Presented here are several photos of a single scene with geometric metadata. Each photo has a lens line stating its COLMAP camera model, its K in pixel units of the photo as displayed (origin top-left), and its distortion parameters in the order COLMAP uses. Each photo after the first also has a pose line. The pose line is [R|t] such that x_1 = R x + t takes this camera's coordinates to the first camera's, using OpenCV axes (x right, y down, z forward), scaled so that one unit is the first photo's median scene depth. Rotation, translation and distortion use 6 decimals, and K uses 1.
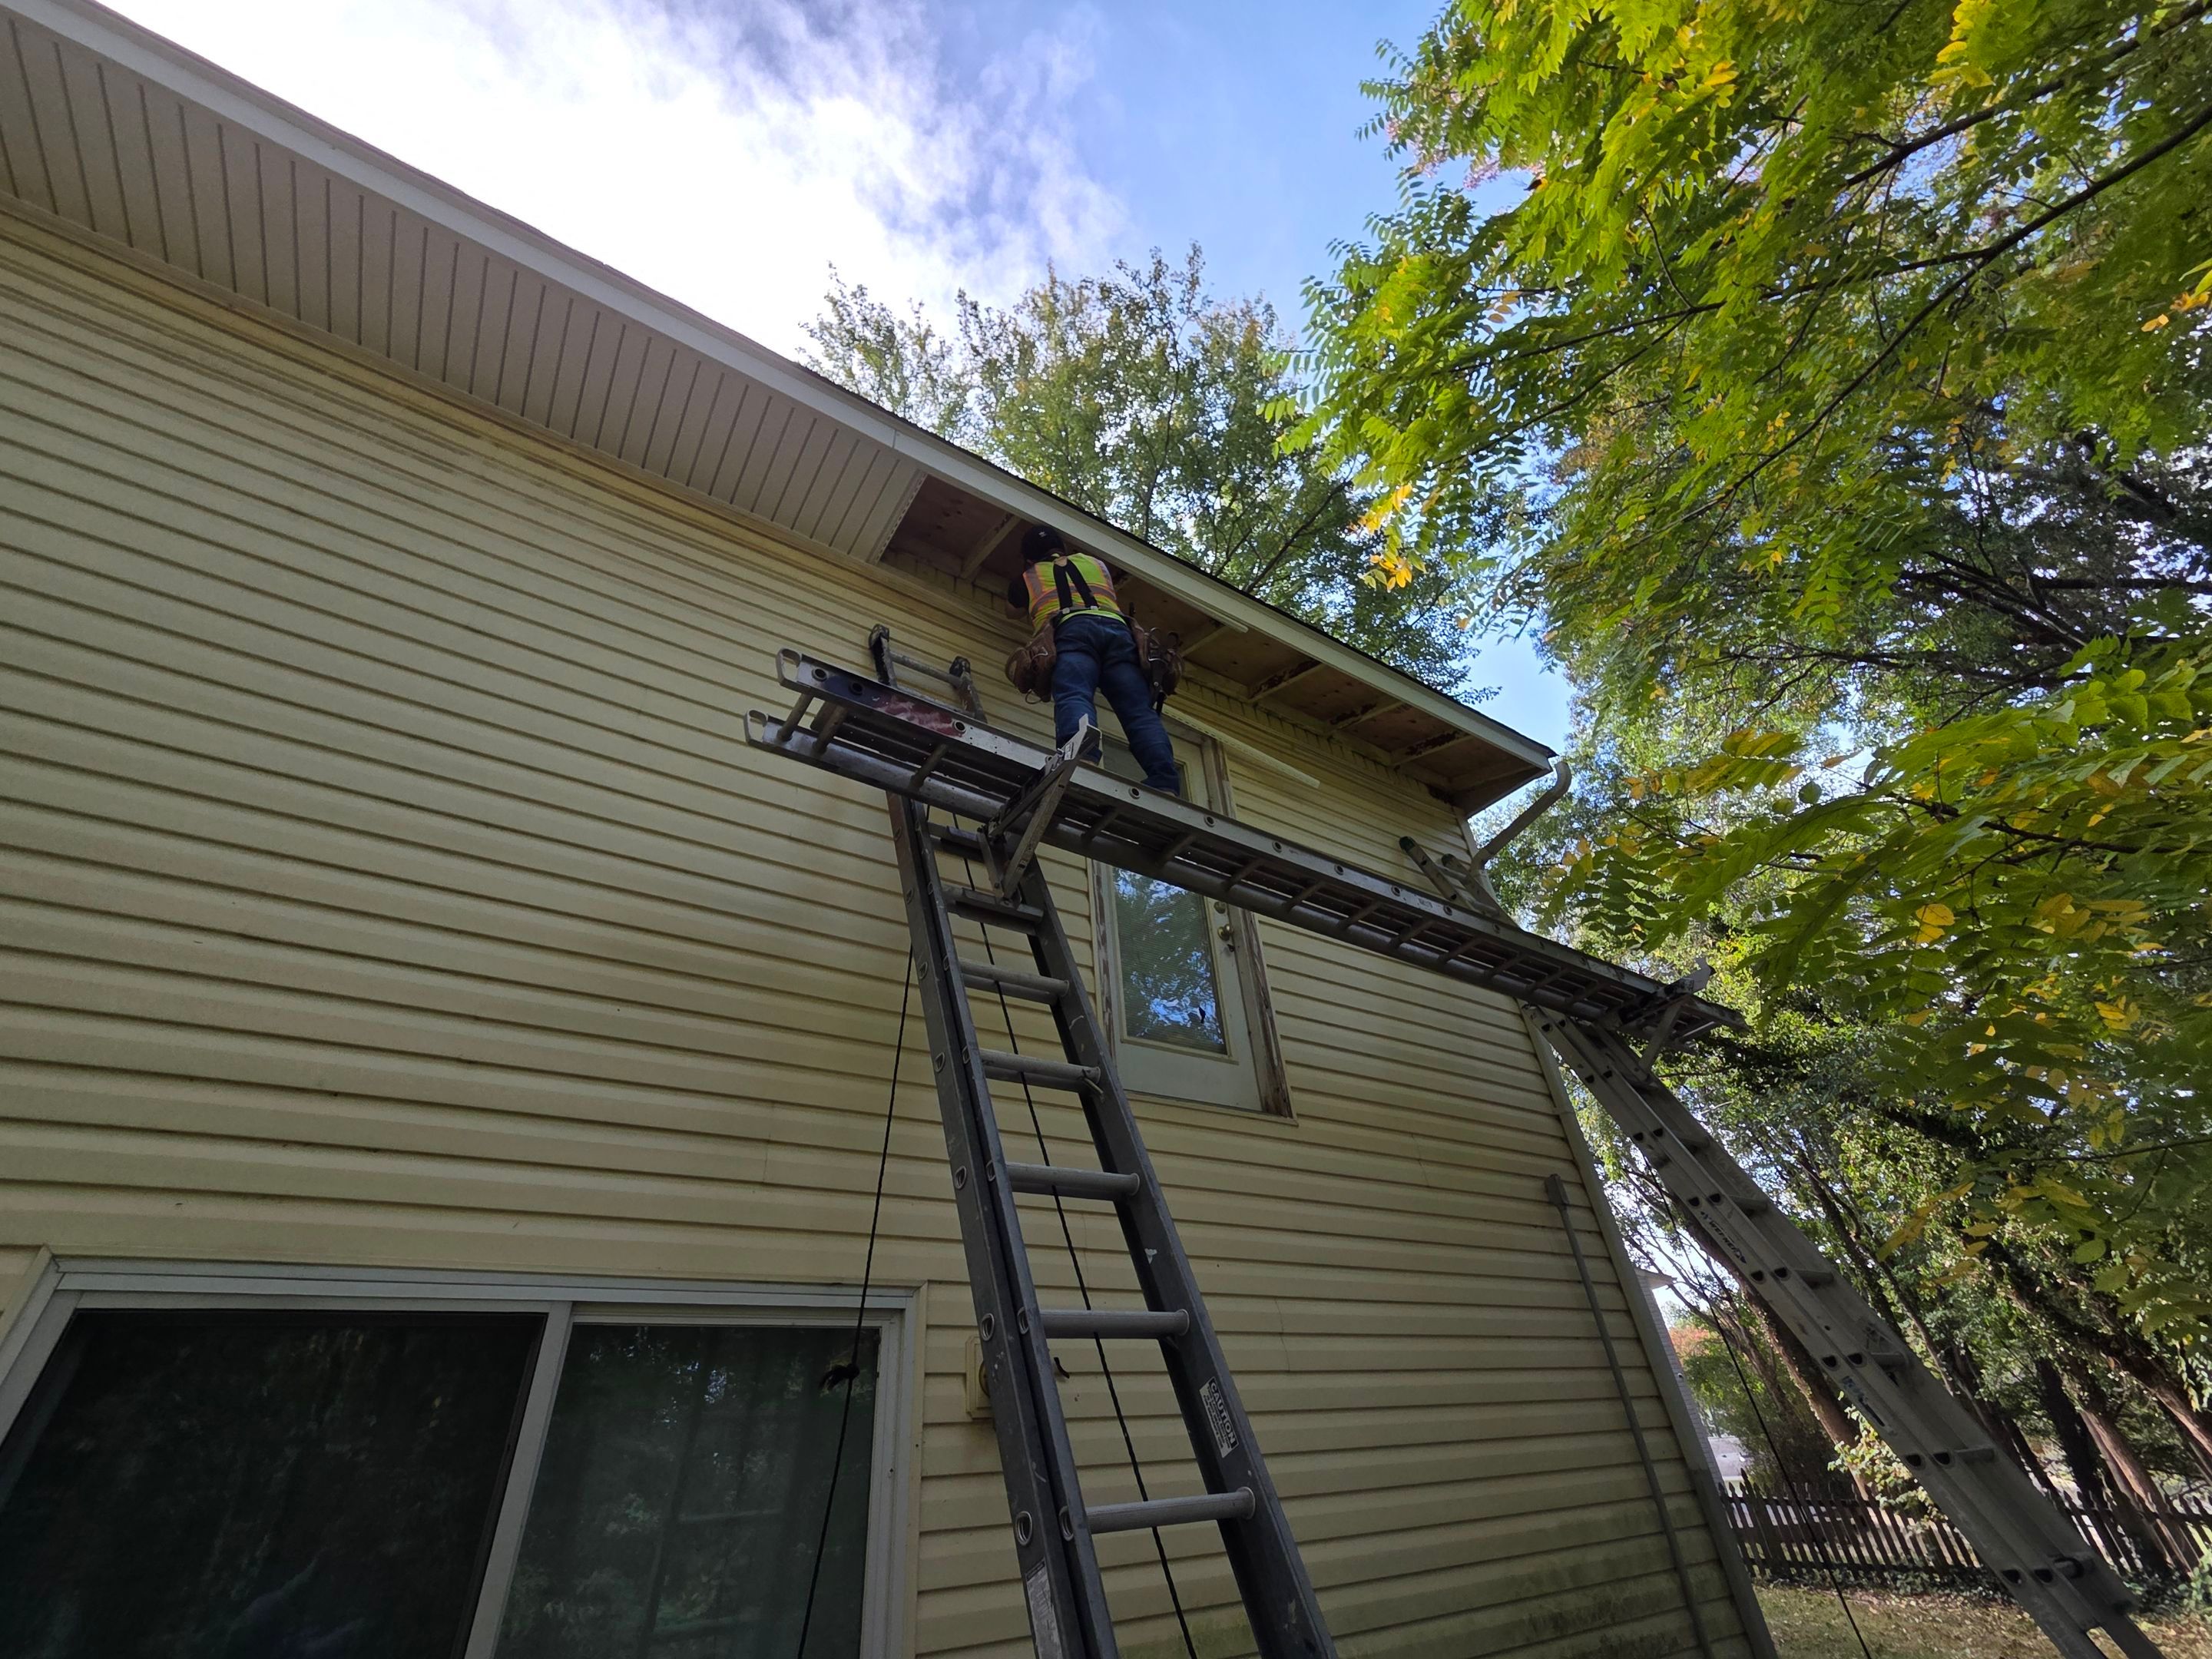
lens RADIAL K [[894.7, 0, 1084.4], [0, 894.7, 835.8], [0, 0, 1]] dist [0.003296, 0.000728]
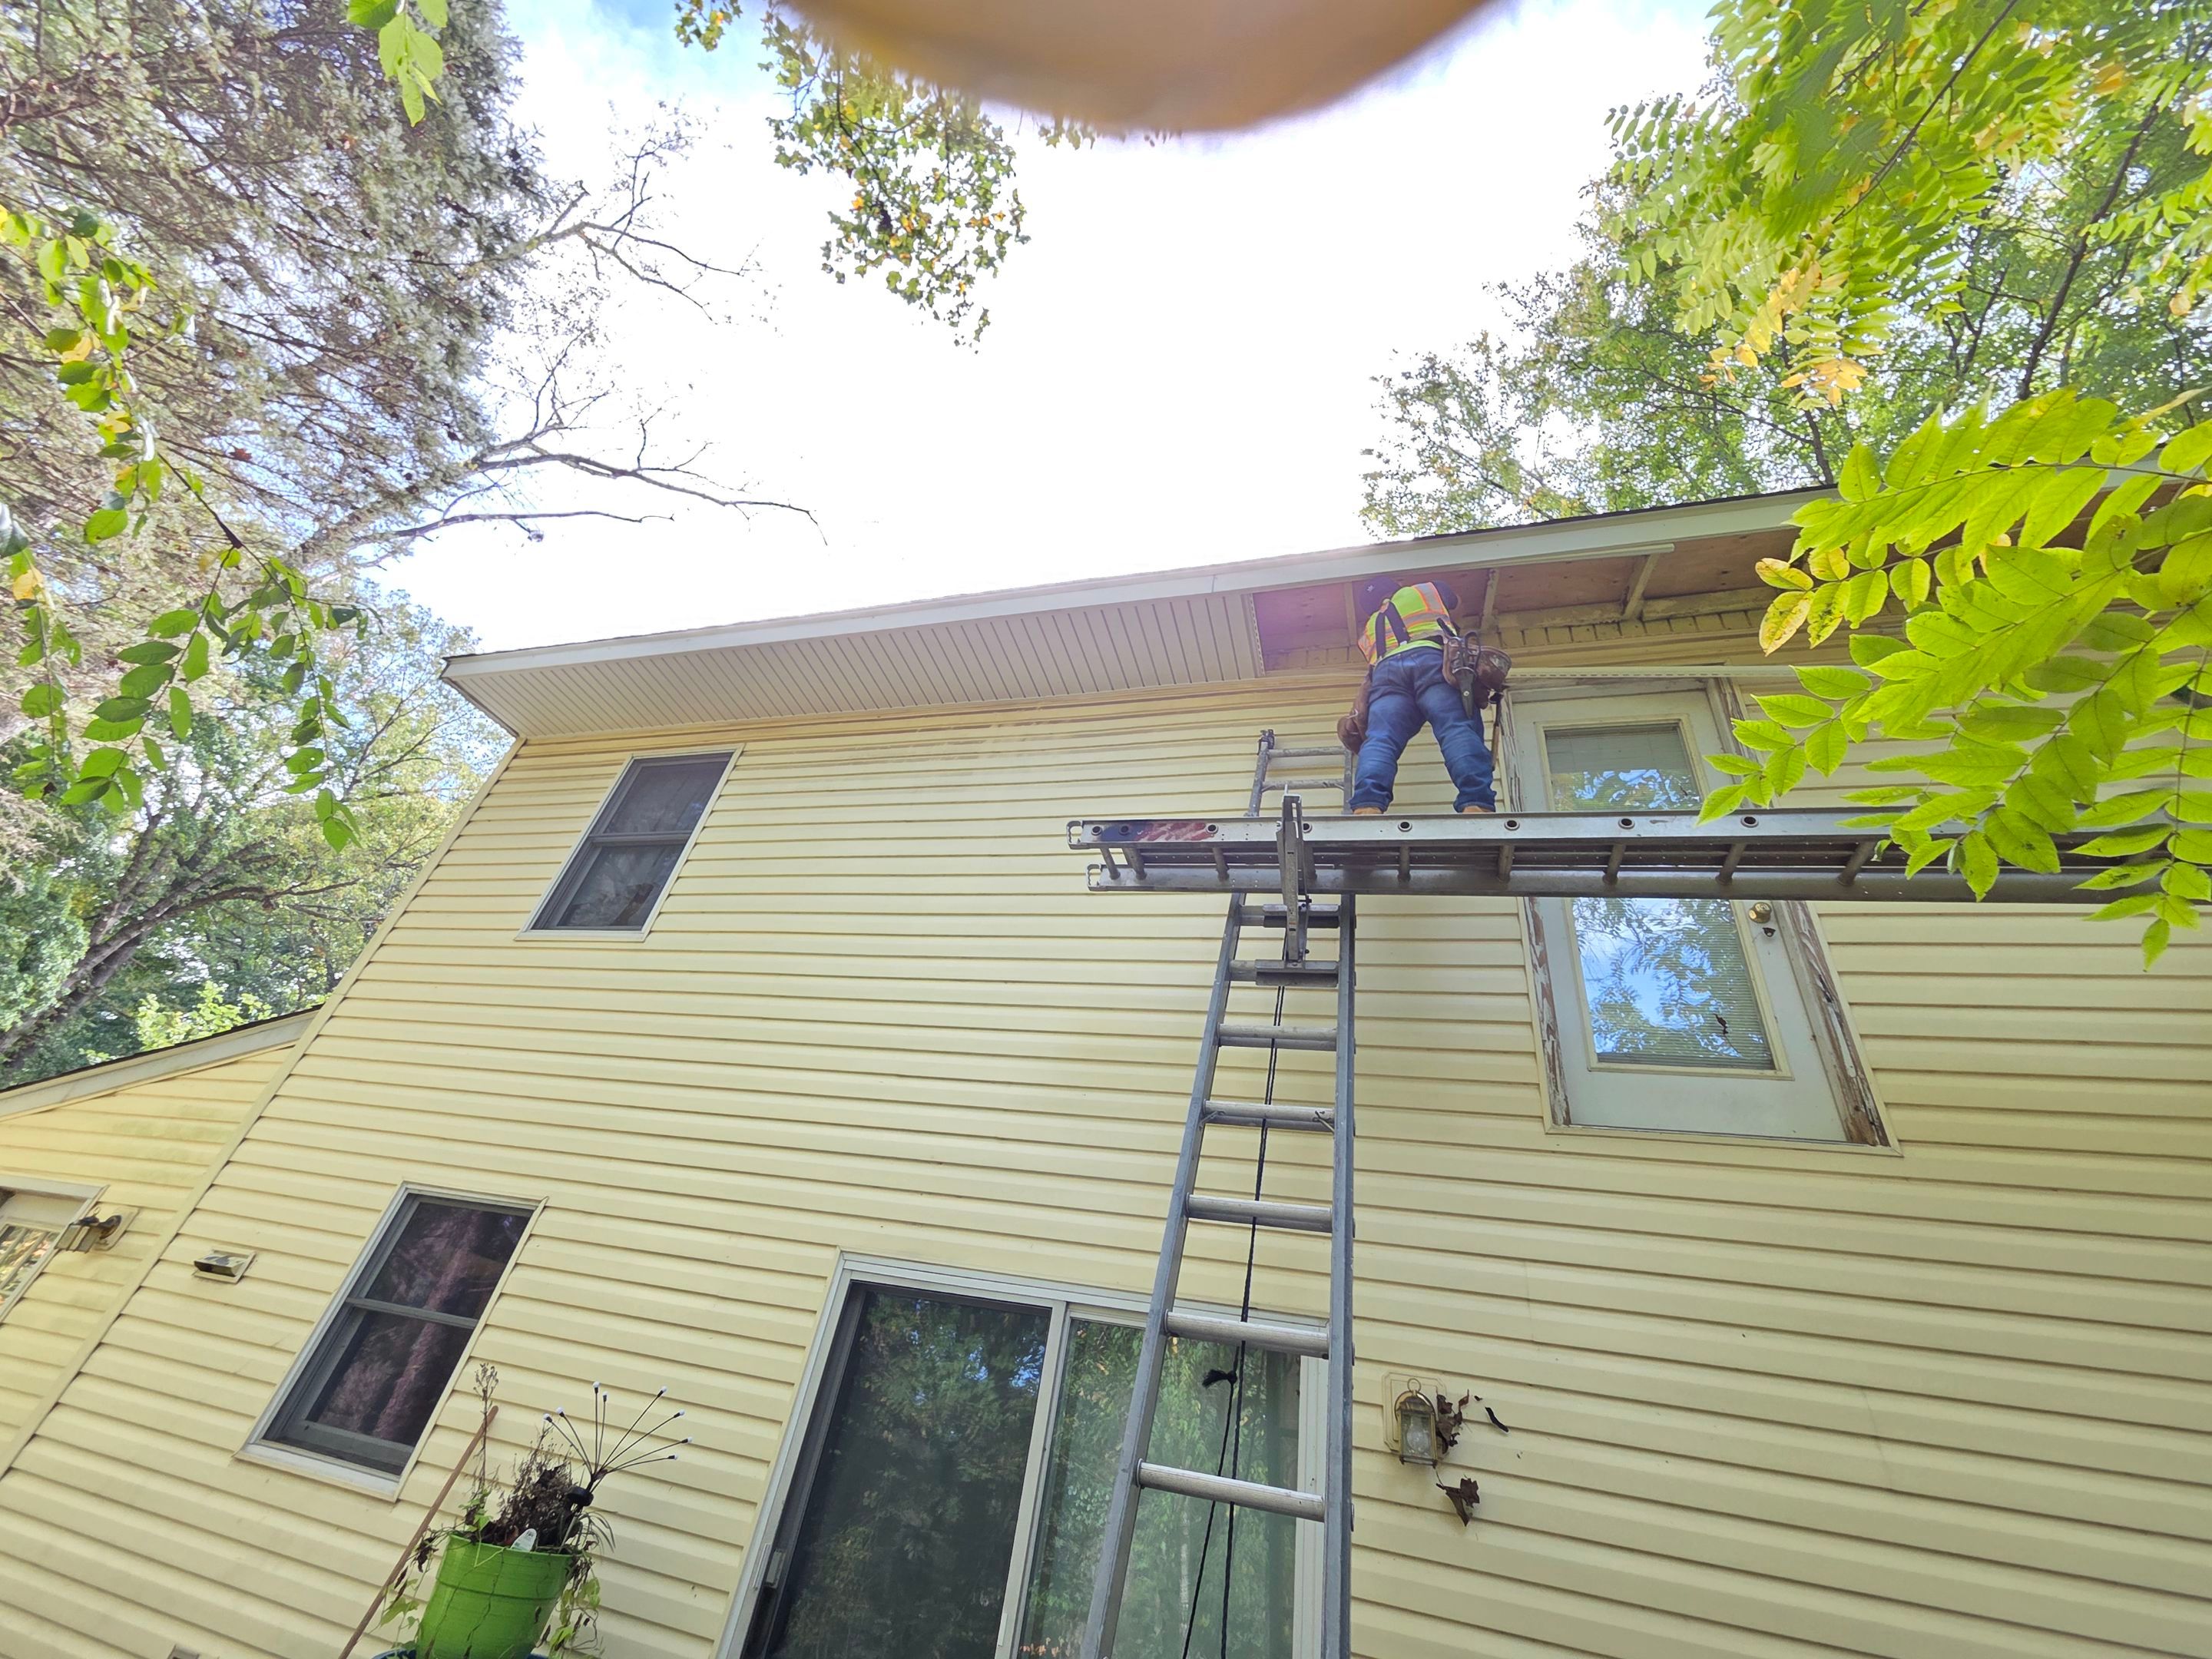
lens RADIAL K [[894.7, 0, 1084.4], [0, 894.7, 835.8], [0, 0, 1]] dist [0.003296, 0.000728]
pose [[0.656100, -0.294797, -0.694714, 0.450876], [0.252627, 0.953233, -0.165912, 0.032551], [0.711135, -0.066648, 0.699889, 0.036461]]
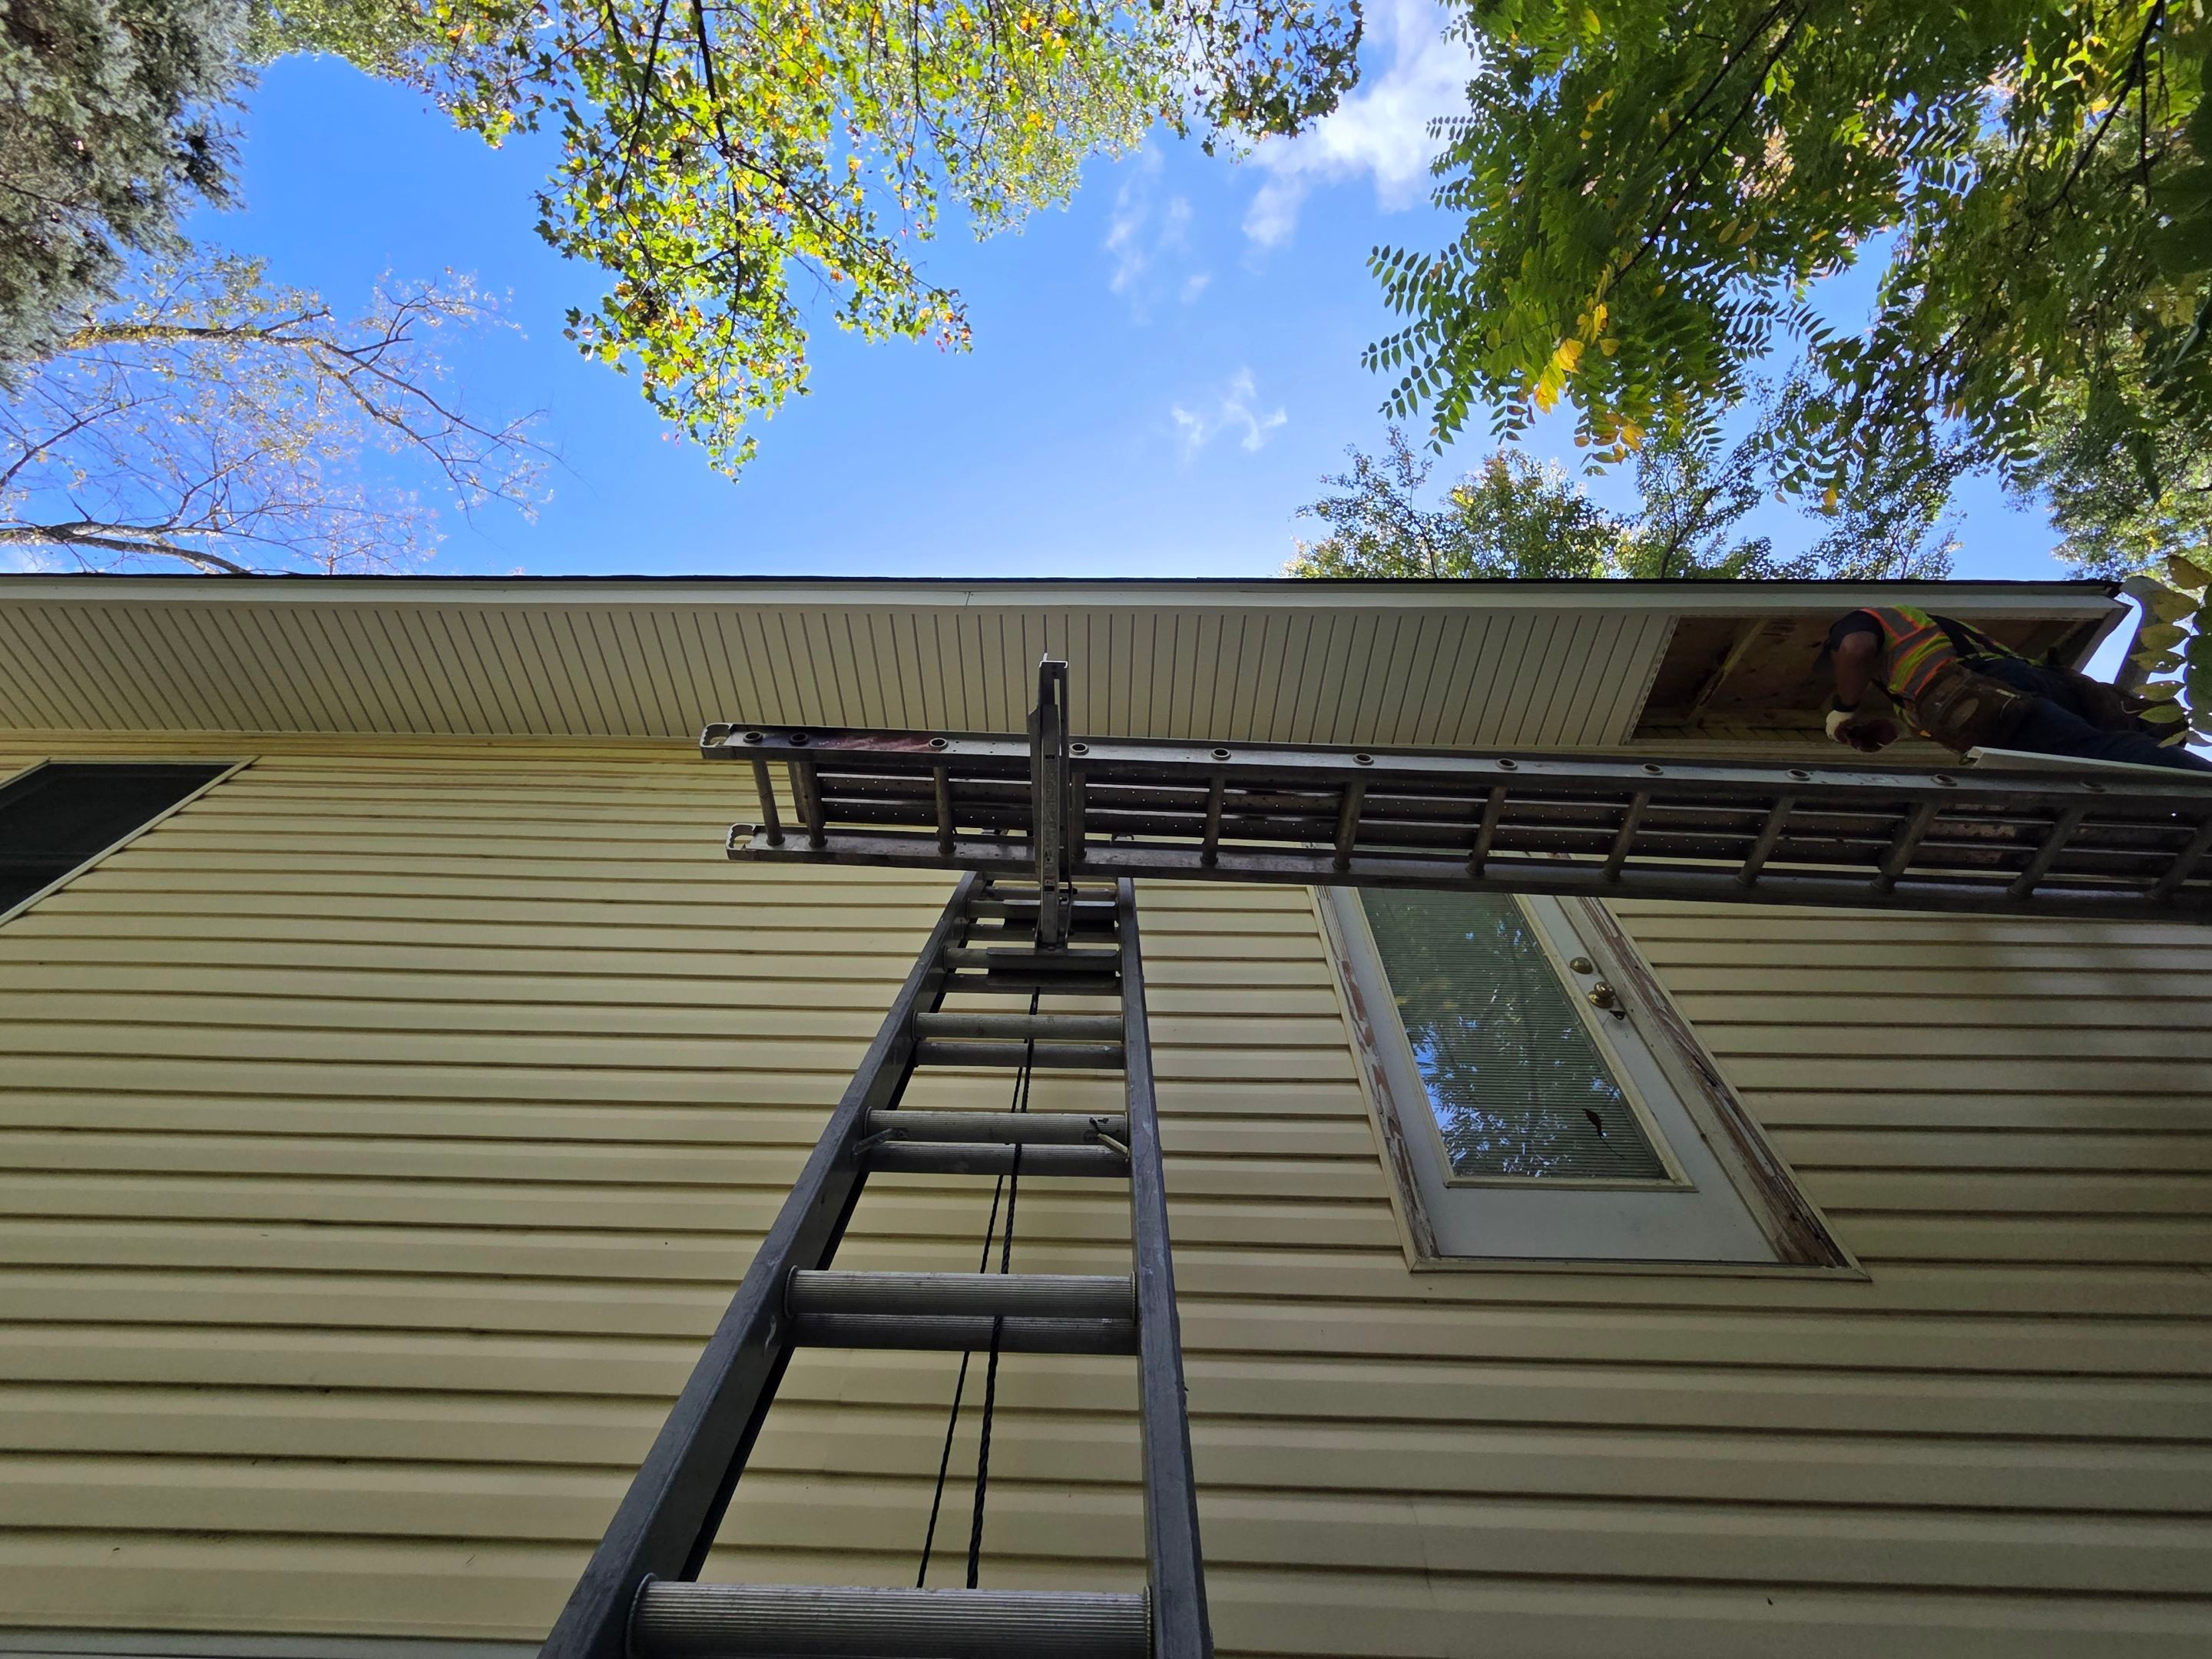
lens RADIAL K [[894.7, 0, 1084.4], [0, 894.7, 835.8], [0, 0, 1]] dist [0.003296, 0.000728]
pose [[0.844758, -0.390813, -0.365580, 0.168842], [0.246027, 0.890284, -0.383229, 0.214654], [0.475241, 0.233793, 0.848226, 0.337823]]
